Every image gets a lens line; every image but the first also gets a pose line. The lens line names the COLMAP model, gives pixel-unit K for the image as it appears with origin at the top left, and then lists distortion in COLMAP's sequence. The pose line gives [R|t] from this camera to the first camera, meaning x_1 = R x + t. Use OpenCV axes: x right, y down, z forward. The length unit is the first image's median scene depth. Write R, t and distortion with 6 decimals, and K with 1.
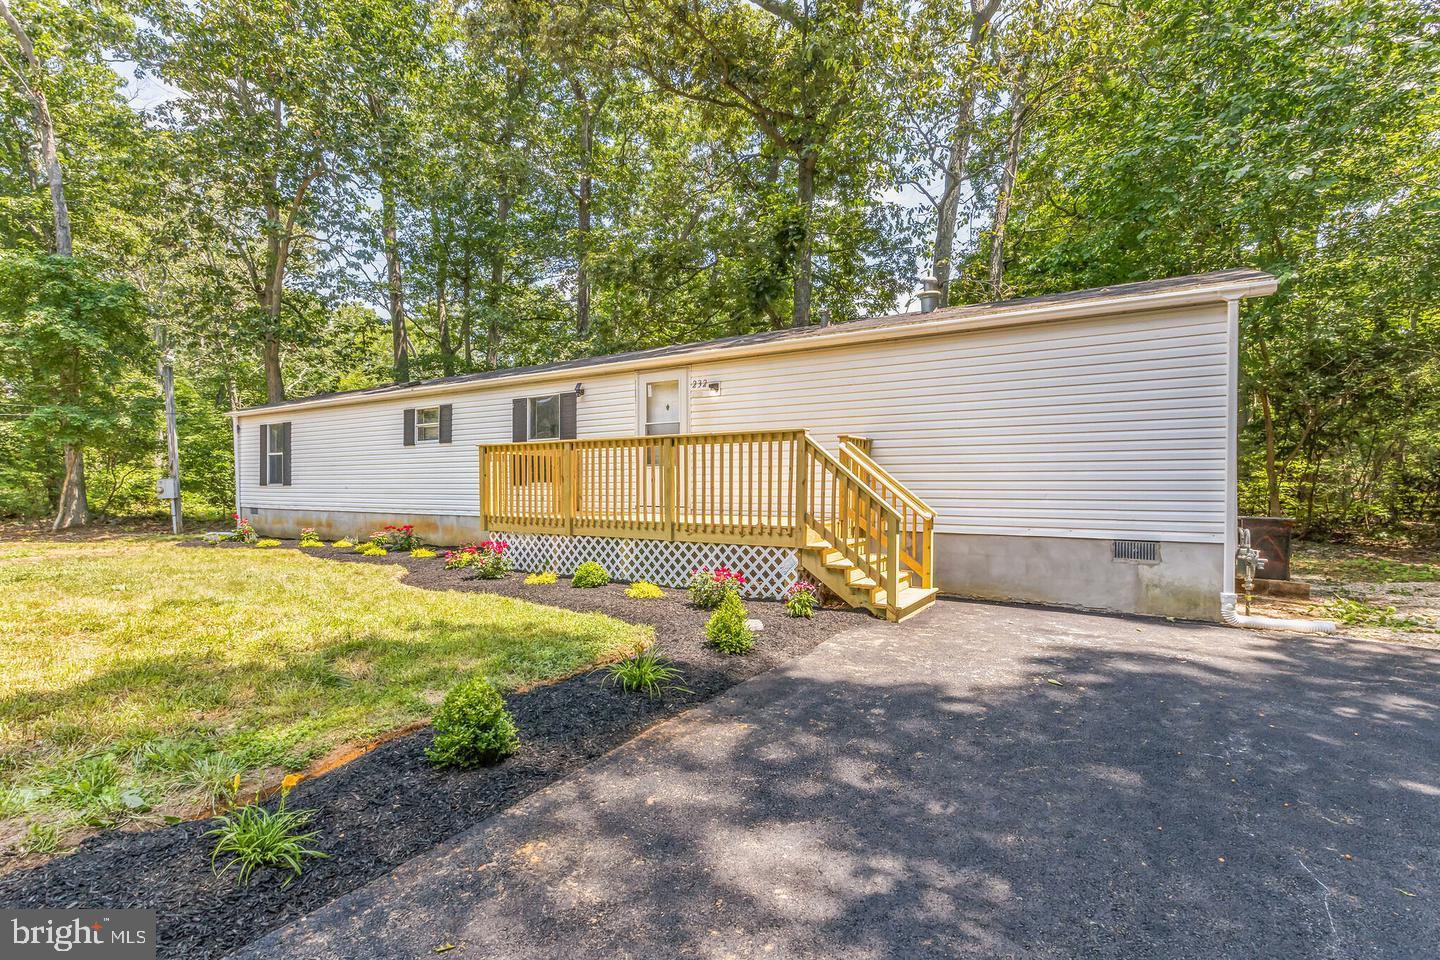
lens RADIAL K [[656.6, 0, 724.3], [0, 656.6, 485.0], [0, 0, 1]] dist [0.000978, -0.000626]
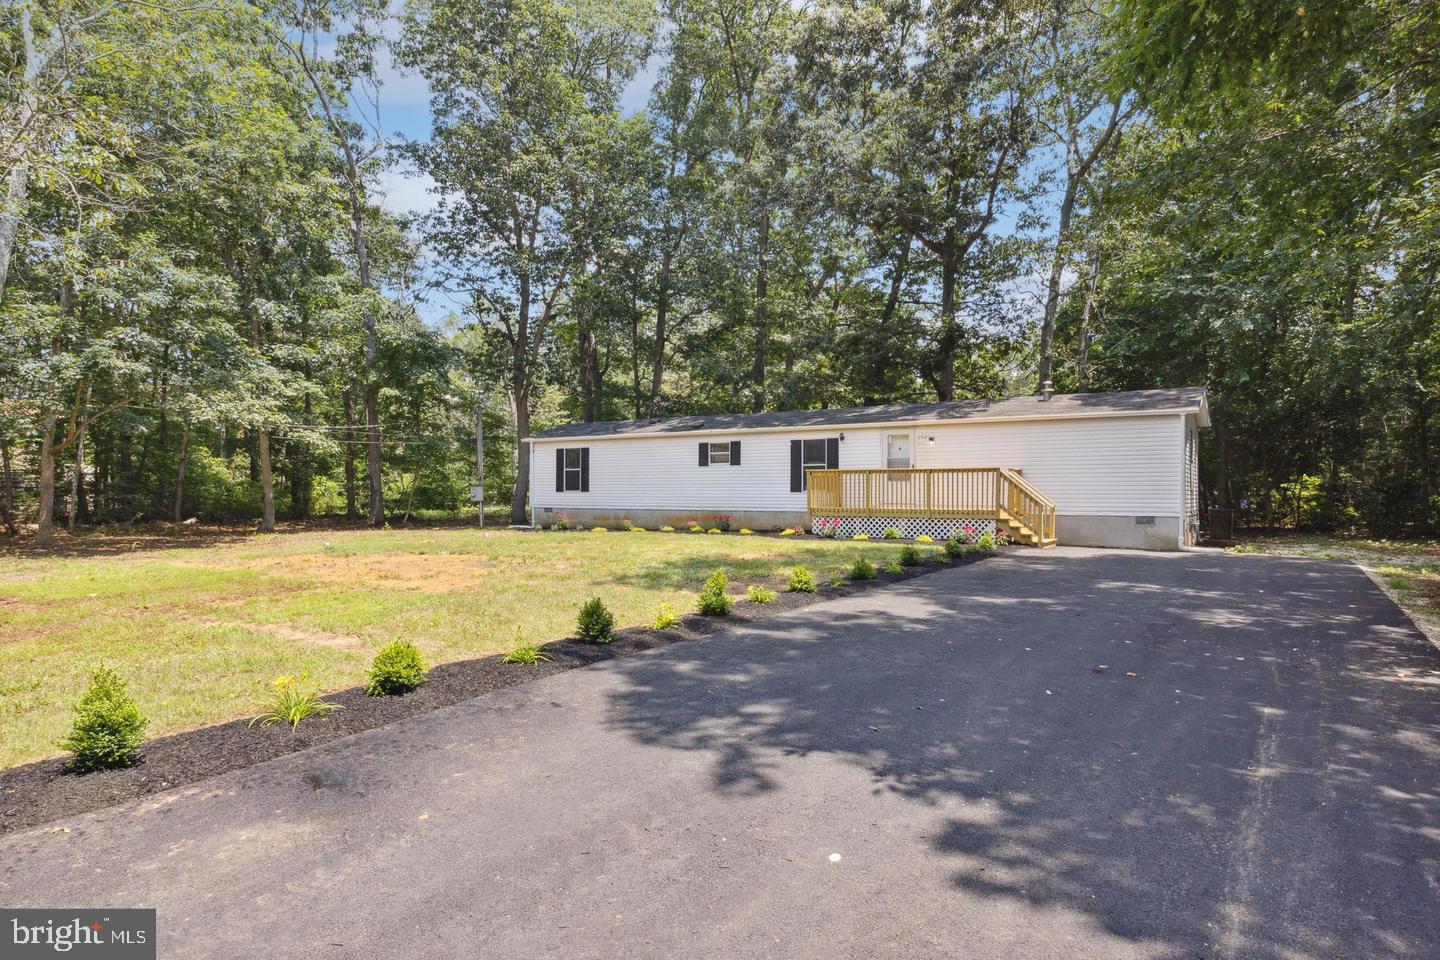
lens RADIAL K [[834.1, 0, 720.0], [0, 834.1, 480.0], [0, 0, 1]] dist [0.002285, -0.000207]
pose [[0.999759, 0.002301, -0.021835, -0.547324], [-0.002637, 0.999879, -0.015361, 0.004124], [0.021797, 0.015414, 0.999644, -1.341913]]
